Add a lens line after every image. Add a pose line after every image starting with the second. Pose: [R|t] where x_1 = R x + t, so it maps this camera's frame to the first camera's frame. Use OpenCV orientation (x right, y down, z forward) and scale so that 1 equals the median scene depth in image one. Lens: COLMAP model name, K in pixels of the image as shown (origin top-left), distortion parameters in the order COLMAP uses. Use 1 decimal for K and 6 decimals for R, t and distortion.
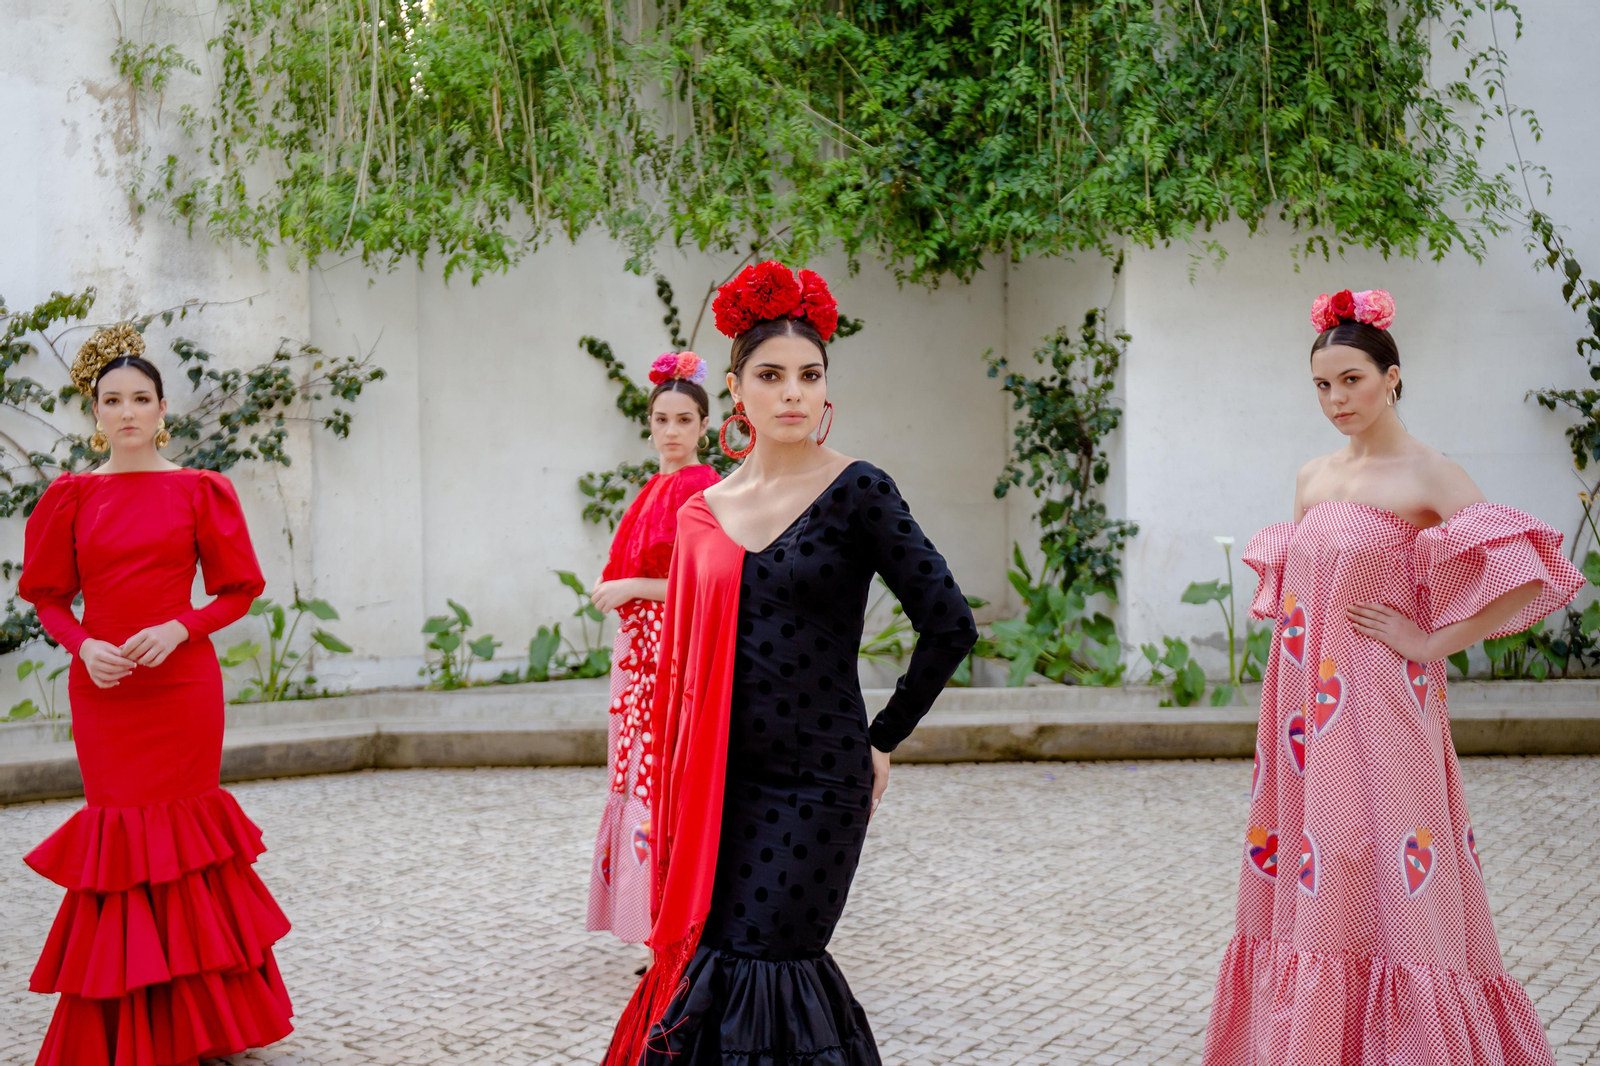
lens RADIAL K [[2199.9, 0, 802.1], [0, 2199.9, 537.8], [0, 0, 1]] dist [0.063259, 0.000000]
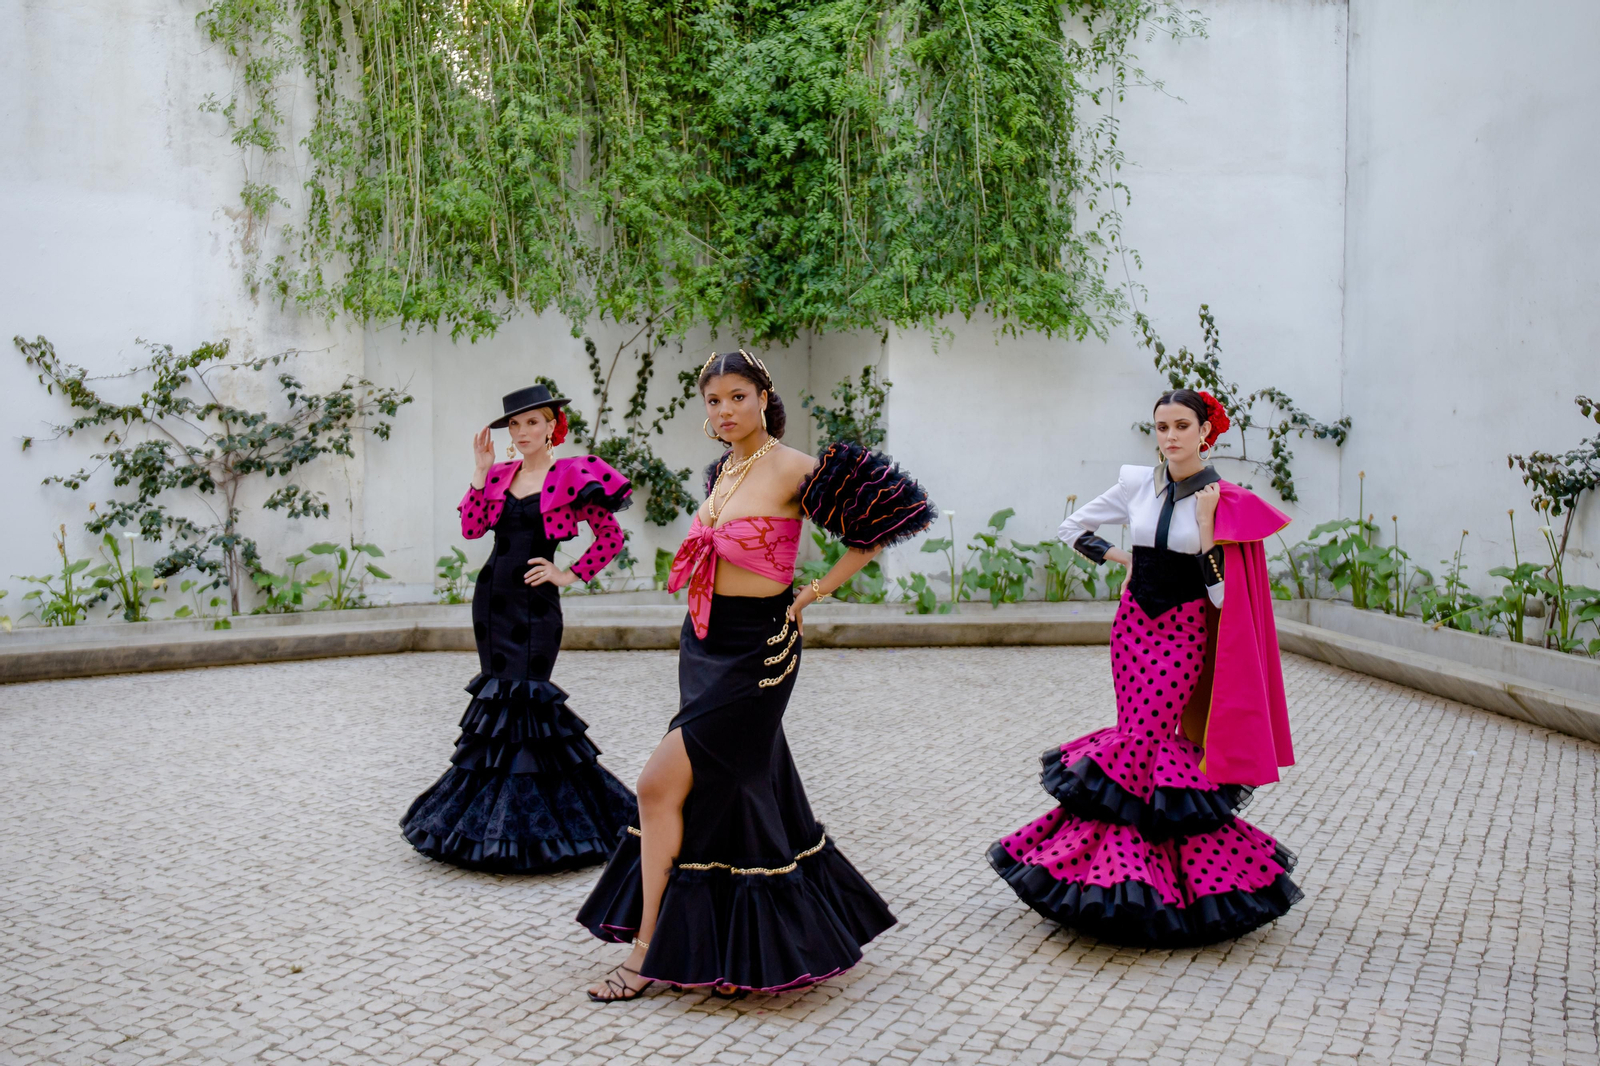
lens RADIAL K [[1656.7, 0, 796.6], [0, 1656.7, 531.5], [0, 0, 1]] dist [-0.004542, 0.000000]
pose [[0.995088, 0.009938, 0.098494, -0.035983], [-0.010102, 0.999948, 0.001167, 0.014450], [-0.098477, -0.002156, 0.995137, -0.180421]]
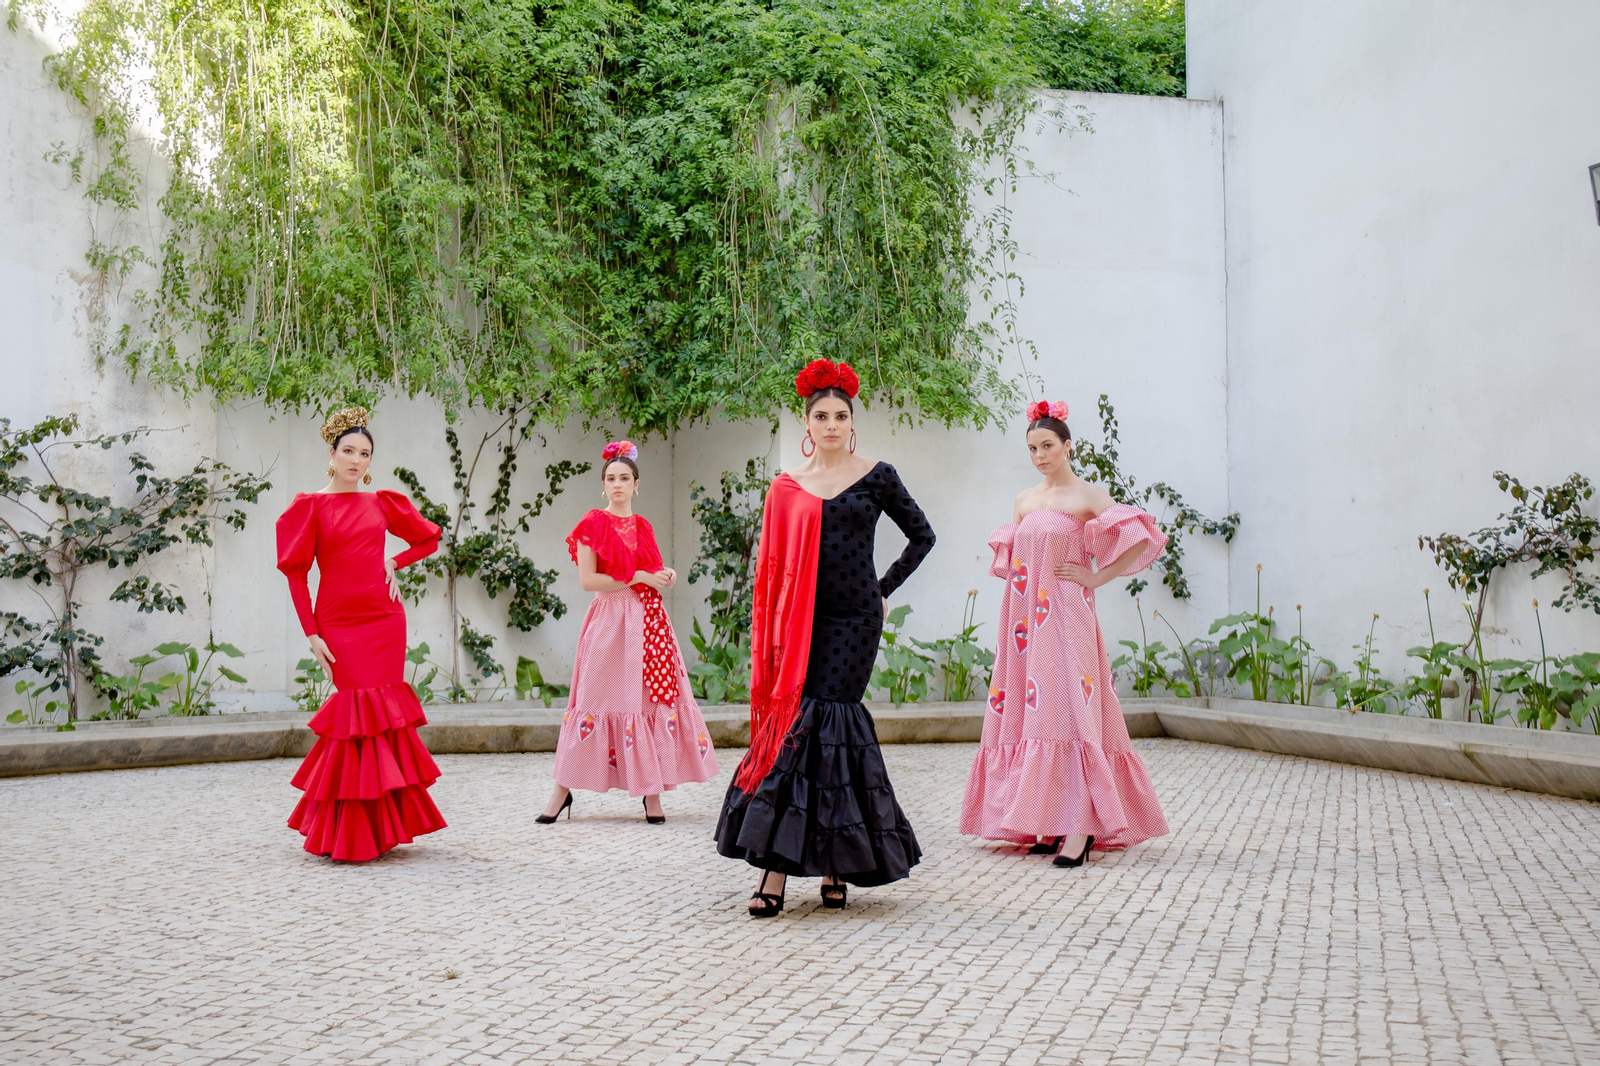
lens RADIAL K [[1825.1, 0, 807.8], [0, 1825.1, 536.5], [0, 0, 1]] dist [0.024061, 0.000000]
pose [[0.966516, 0.020589, 0.255779, -0.158229], [0.002740, 0.995891, -0.090518, 0.065479], [-0.256592, 0.088188, 0.962488, -0.210027]]
